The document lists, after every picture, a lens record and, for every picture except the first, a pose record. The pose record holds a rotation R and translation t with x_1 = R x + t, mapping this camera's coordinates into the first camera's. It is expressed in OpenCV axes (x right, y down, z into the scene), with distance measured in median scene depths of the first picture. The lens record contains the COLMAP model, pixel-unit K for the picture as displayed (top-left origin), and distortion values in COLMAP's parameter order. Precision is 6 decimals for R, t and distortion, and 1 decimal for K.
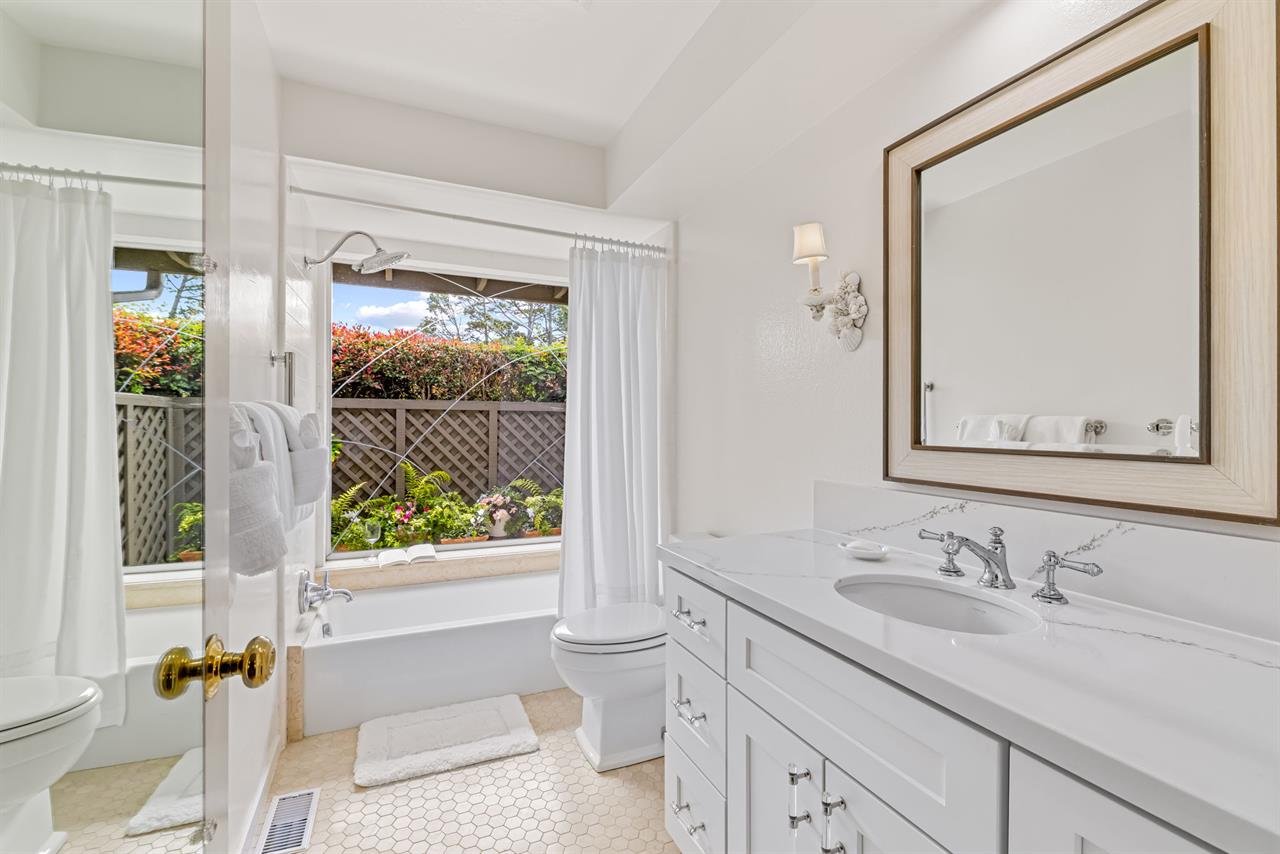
lens RADIAL K [[575.9, 0, 639.7], [0, 575.9, 412.2], [0, 0, 1]] dist [-0.000567, -0.000140]
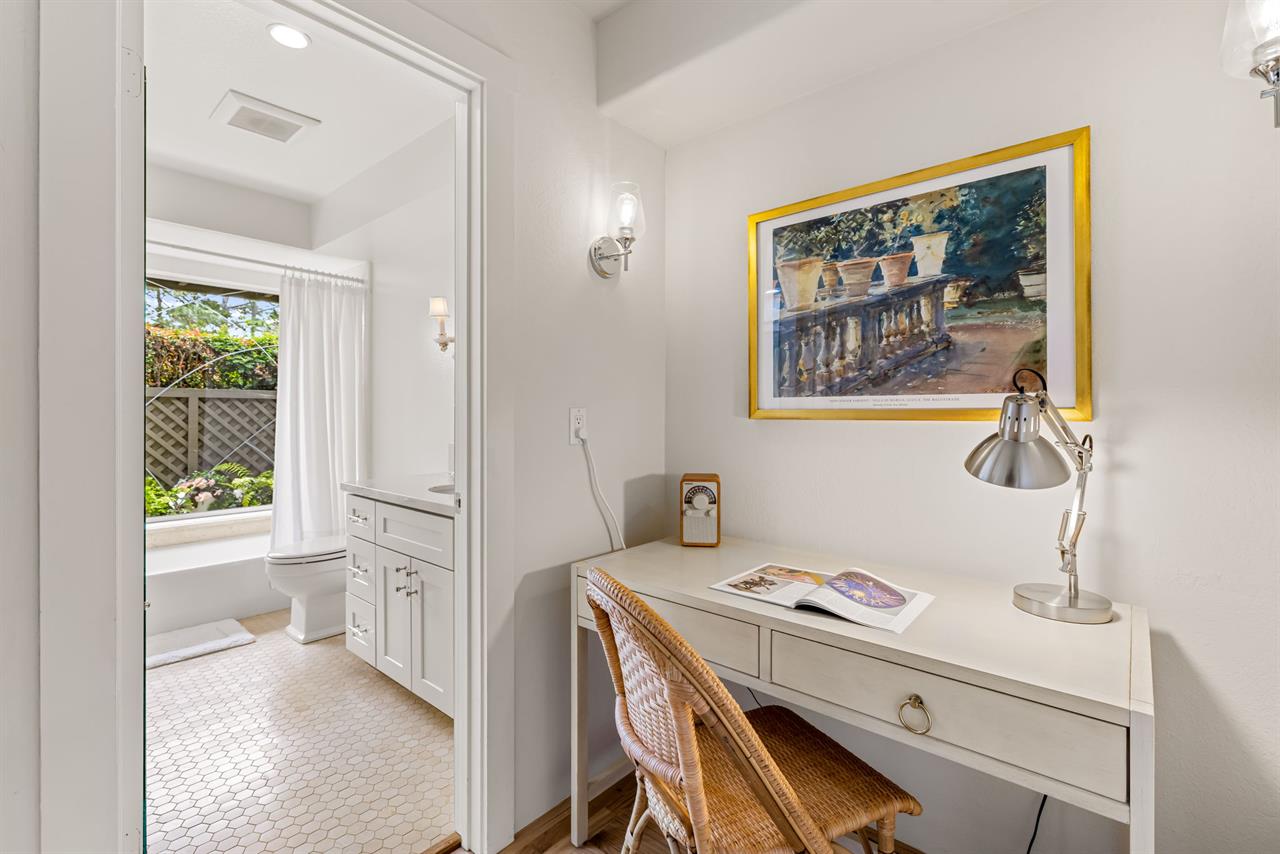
lens RADIAL K [[575.9, 0, 639.7], [0, 575.9, 412.2], [0, 0, 1]] dist [-0.000567, -0.000140]
pose [[0.906681, 0.000679, 0.421817, 0.034356], [-0.009670, 0.999769, 0.019176, -0.003896], [-0.421707, -0.021466, 0.906478, -0.272021]]
